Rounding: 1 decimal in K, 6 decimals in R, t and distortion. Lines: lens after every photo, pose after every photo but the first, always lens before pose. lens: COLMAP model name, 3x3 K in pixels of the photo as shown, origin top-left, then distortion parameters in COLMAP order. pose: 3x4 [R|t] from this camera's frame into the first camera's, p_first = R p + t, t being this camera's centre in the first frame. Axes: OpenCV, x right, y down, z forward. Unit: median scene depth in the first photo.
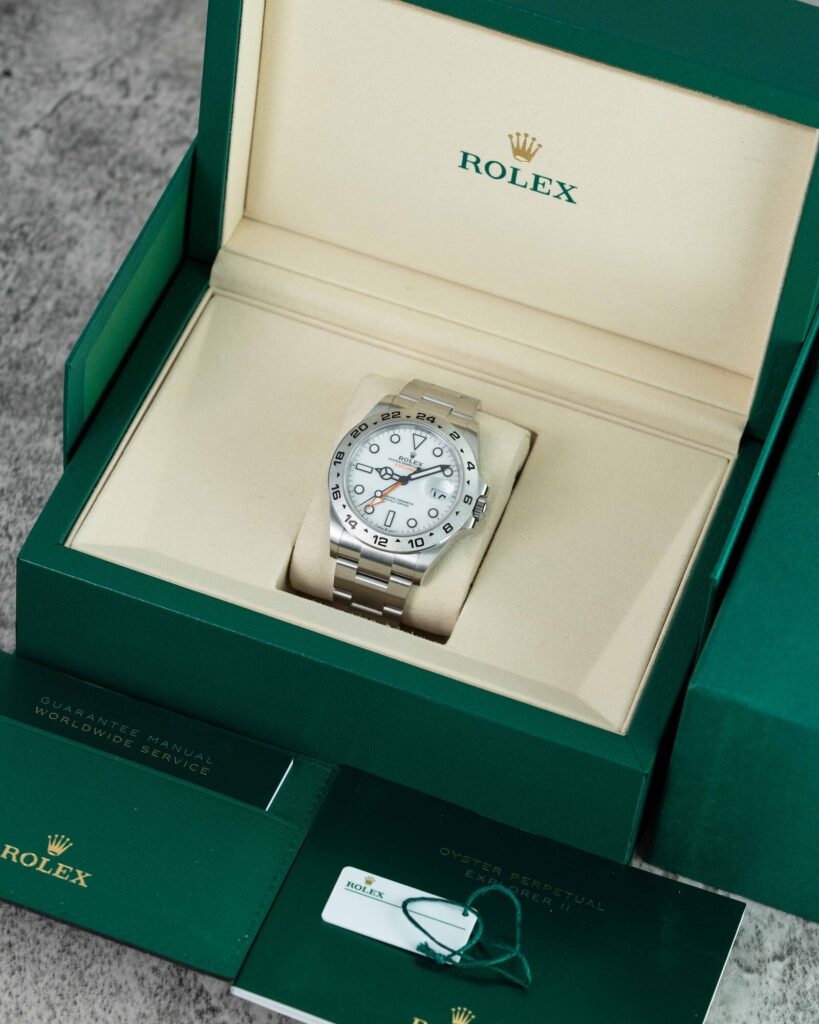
lens RADIAL K [[4864.6, 0, 408.3], [0, 4864.6, 512.1], [0, 0, 1]] dist [-0.492550, 0.000000]
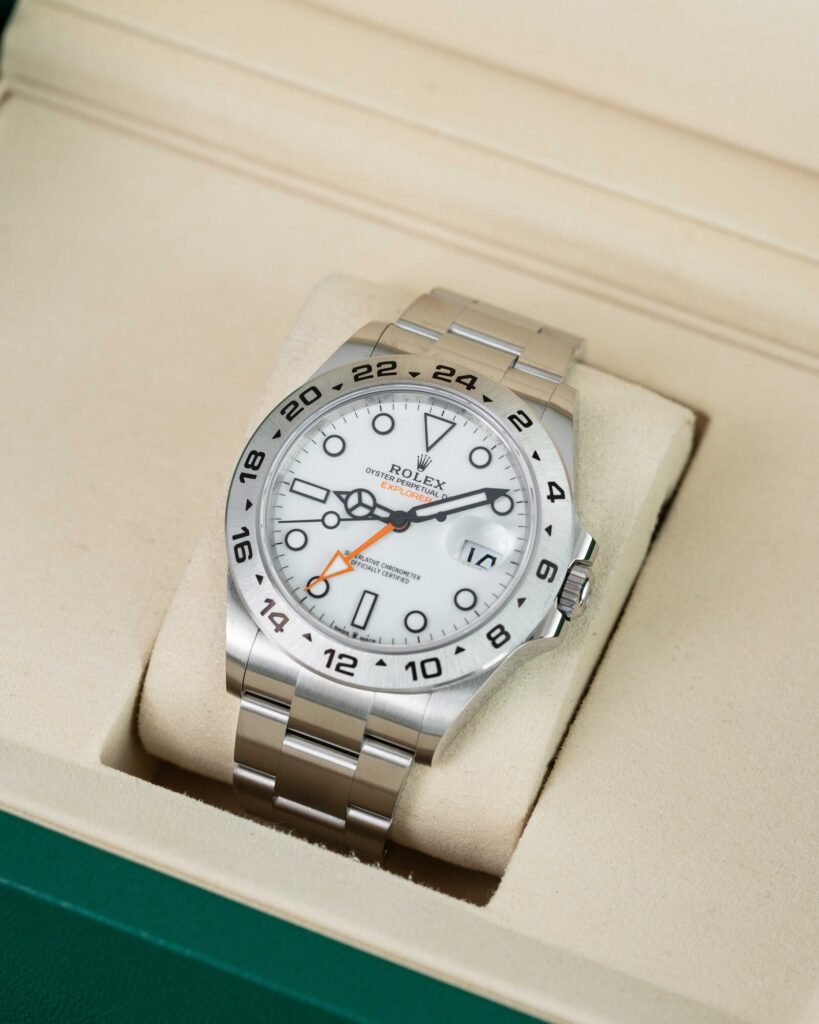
lens RADIAL K [[4864.6, 0, 411.8], [0, 4864.6, 511.5], [0, 0, 1]] dist [-0.492550, 0.000000]
pose [[0.999349, 0.023940, -0.026976, 0.011722], [-0.023478, 0.999574, 0.017309, -0.014865], [0.027379, -0.016665, 0.999486, 0.567313]]
